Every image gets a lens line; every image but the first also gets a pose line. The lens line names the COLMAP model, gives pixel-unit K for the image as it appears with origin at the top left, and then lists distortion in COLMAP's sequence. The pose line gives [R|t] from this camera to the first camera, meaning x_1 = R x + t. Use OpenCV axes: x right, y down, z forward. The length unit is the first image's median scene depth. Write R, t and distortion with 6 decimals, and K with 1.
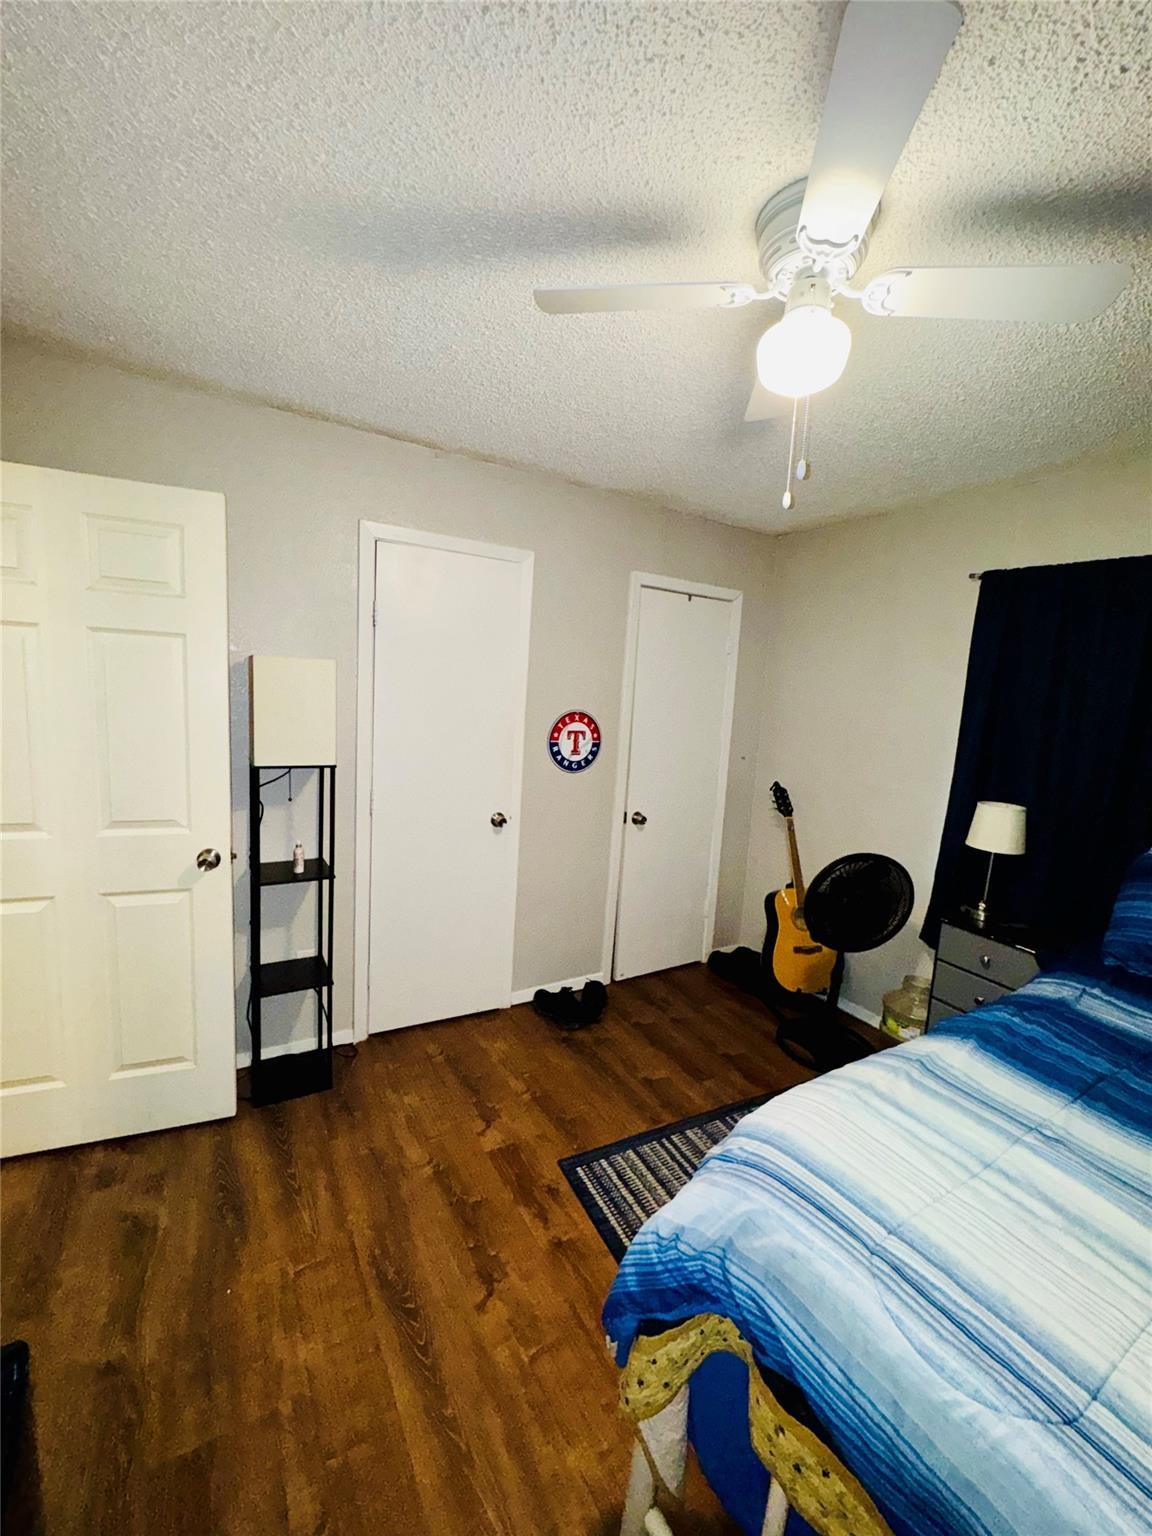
lens RADIAL K [[617.0, 0, 571.0], [0, 617.0, 770.2], [0, 0, 1]] dist [-0.002711, -0.000028]
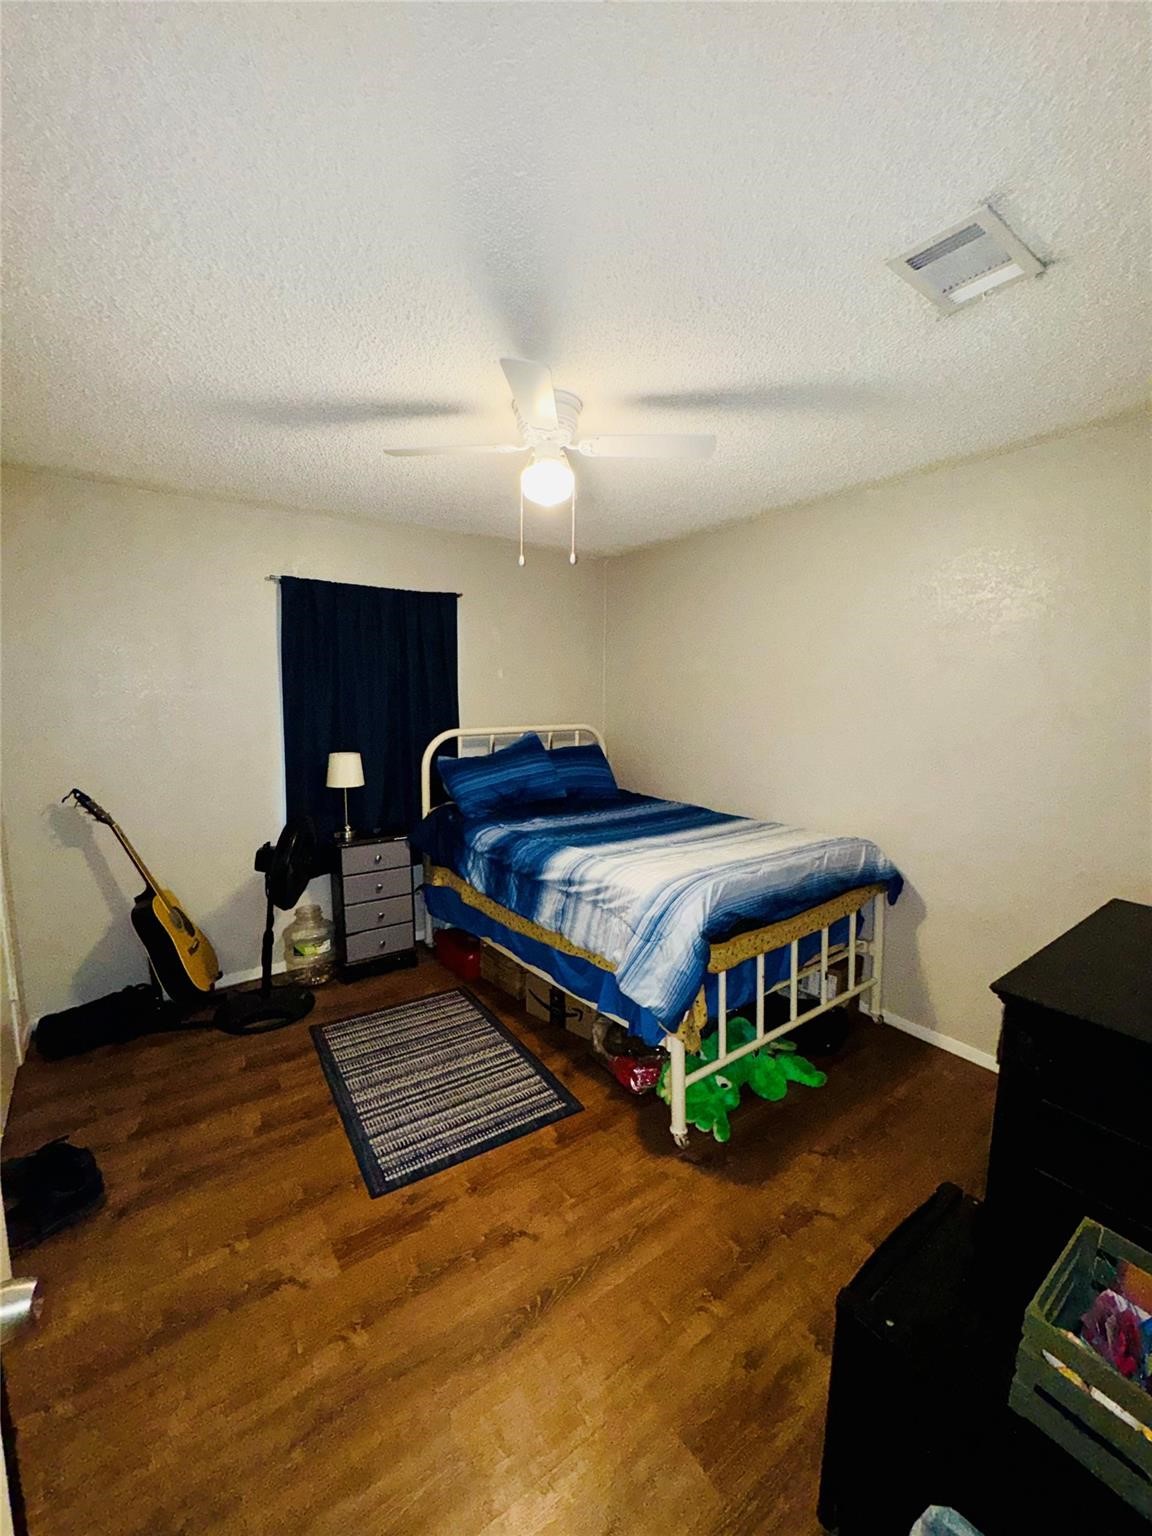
lens RADIAL K [[617.0, 0, 574.1], [0, 617.0, 764.6], [0, 0, 1]] dist [-0.002711, -0.000028]
pose [[-0.082666, -0.181726, 0.979868, -0.848841], [0.125938, 0.973446, 0.191159, -0.142714], [-0.988588, 0.139205, -0.057585, 0.670097]]
